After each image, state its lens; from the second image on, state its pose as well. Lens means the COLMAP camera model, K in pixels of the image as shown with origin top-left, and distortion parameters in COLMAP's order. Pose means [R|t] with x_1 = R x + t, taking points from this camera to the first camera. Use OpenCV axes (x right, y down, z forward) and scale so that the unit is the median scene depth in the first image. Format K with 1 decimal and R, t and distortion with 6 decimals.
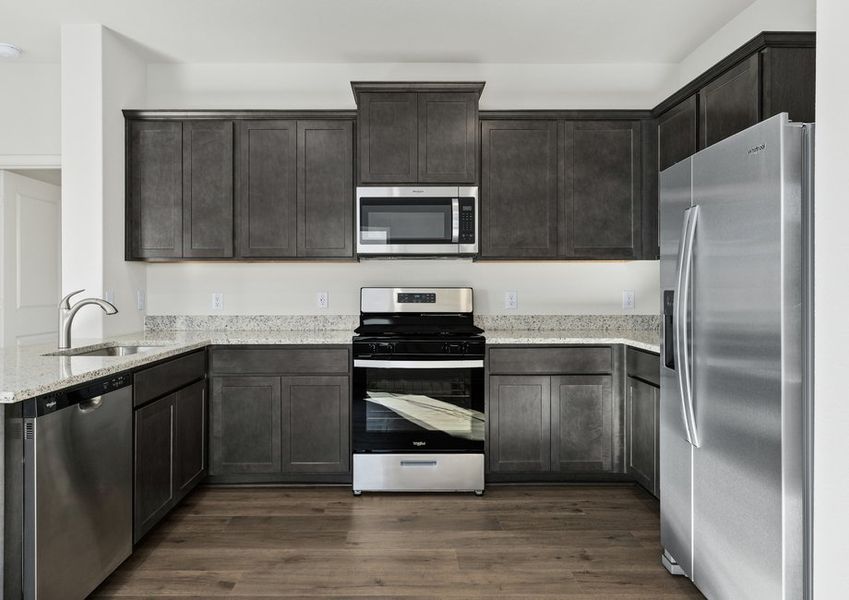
lens RADIAL K [[563.8, 0, 421.6], [0, 563.8, 288.3], [0, 0, 1]] dist [0.002255, 0.001222]
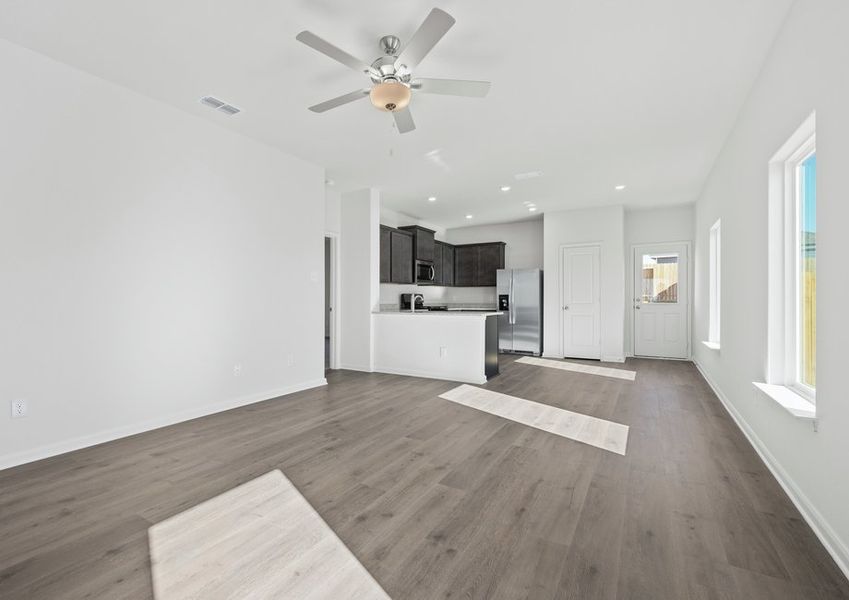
lens RADIAL K [[430.7, 0, 424.5], [0, 430.7, 300.0], [0, 0, 1]] dist [-0.000307, -0.000040]
pose [[0.483015, 0.003408, 0.875605, -2.120248], [0.009367, 0.999915, -0.009059, 0.051678], [-0.875562, 0.012578, 0.482943, -0.134308]]
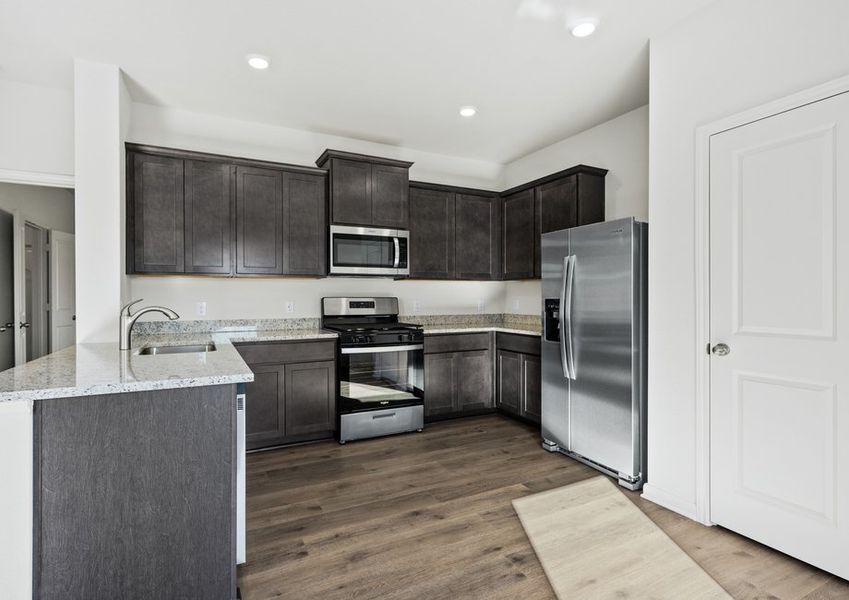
lens RADIAL K [[430.7, 0, 424.5], [0, 430.7, 300.0], [0, 0, 1]] dist [-0.000307, -0.000040]
pose [[0.893153, -0.002938, 0.449743, -0.389215], [0.001674, 0.999993, 0.003208, 0.001944], [-0.449750, -0.002112, 0.893152, -0.054156]]
